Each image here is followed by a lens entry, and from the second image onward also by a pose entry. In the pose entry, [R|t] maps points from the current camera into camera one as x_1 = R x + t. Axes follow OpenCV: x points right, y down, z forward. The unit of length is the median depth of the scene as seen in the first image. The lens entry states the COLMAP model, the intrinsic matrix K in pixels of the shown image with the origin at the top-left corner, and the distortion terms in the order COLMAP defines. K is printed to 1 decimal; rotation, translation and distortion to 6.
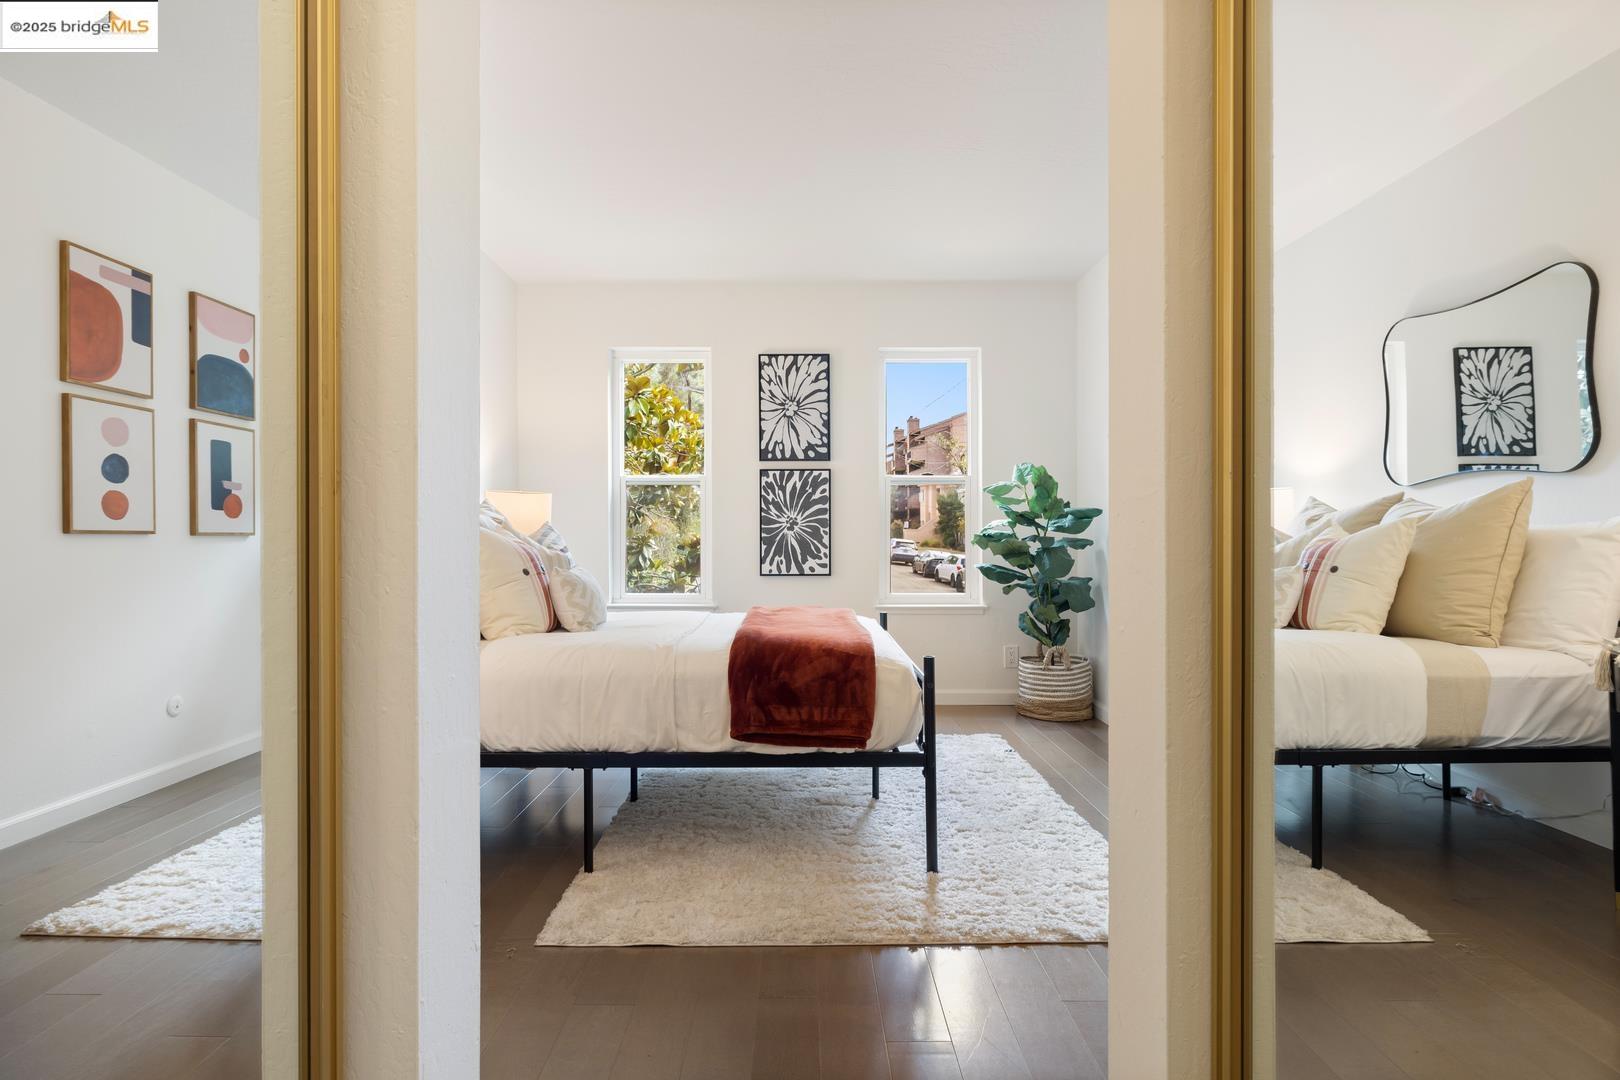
lens RADIAL K [[885.2, 0, 825.8], [0, 885.2, 544.9], [0, 0, 1]] dist [0.007975, -0.002736]
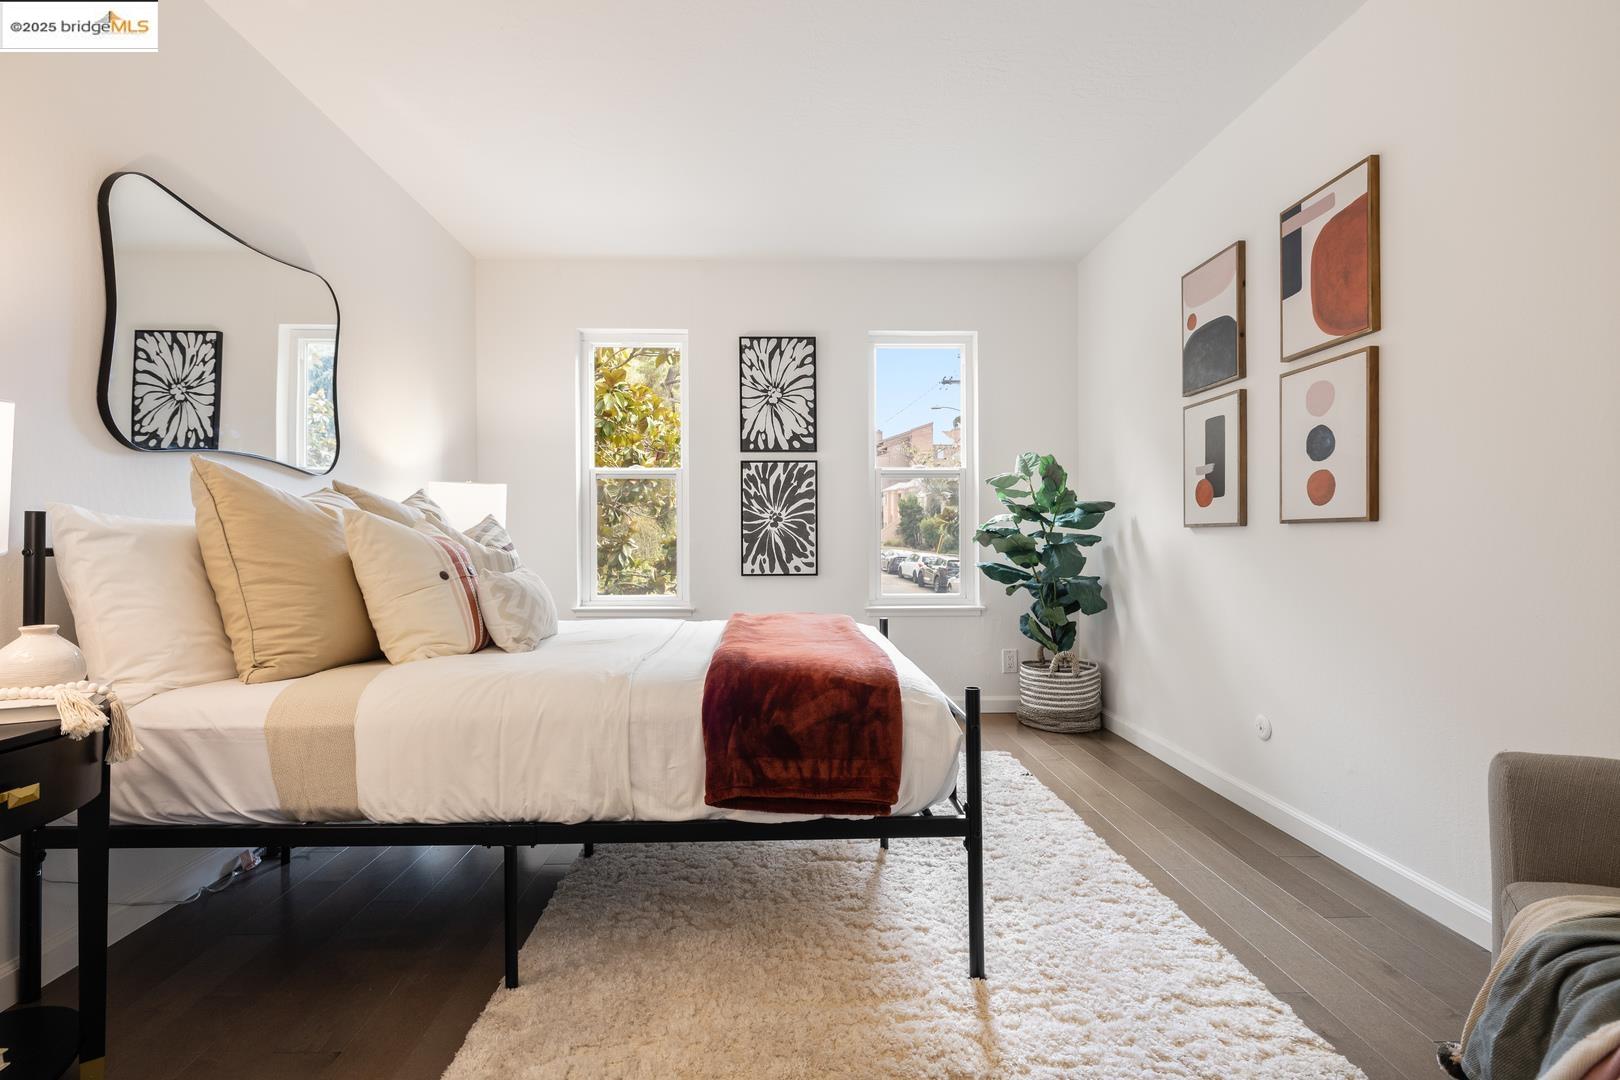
lens RADIAL K [[791.1, 0, 819.5], [0, 791.1, 542.1], [0, 0, 1]] dist [0.005811, 0.000925]
pose [[0.999613, -0.002408, 0.027701, -0.016942], [0.002496, 0.999992, -0.003159, 0.002624], [-0.027694, 0.003227, 0.999611, 0.187291]]
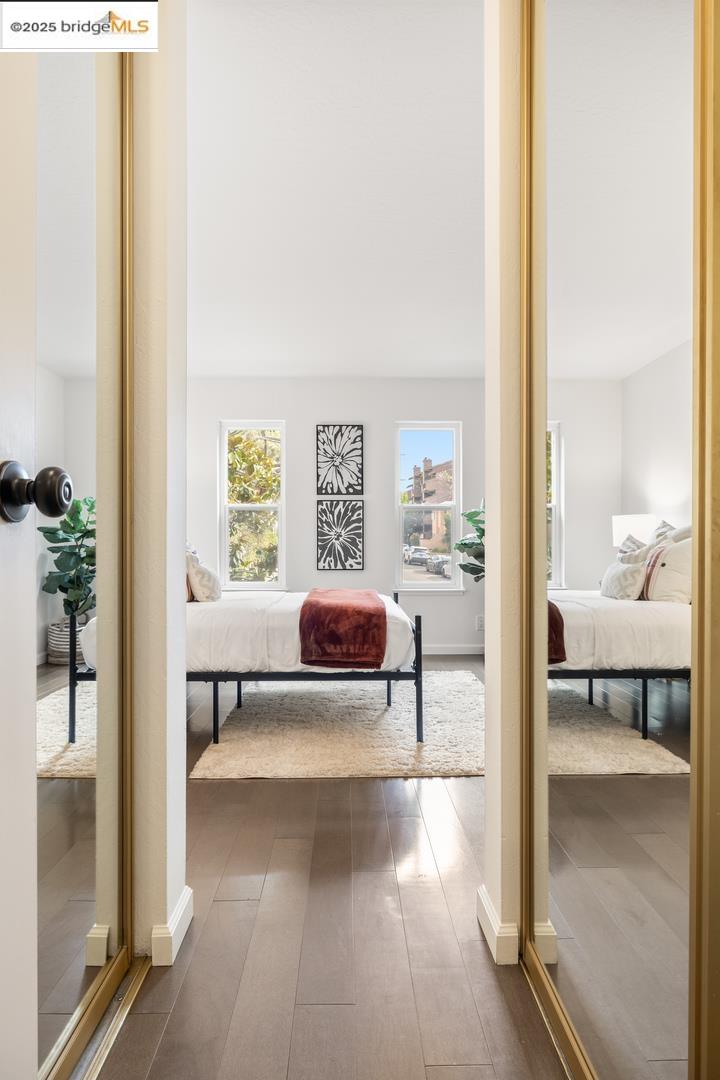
lens RADIAL K [[647.2, 0, 382.3], [0, 647.2, 552.6], [0, 0, 1]] dist [0.003916, 0.002018]
pose [[0.999585, 0.002125, 0.028717, 0.006670], [-0.002201, 0.999994, 0.002635, 0.001782], [-0.028711, -0.002697, 0.999584, -0.130648]]
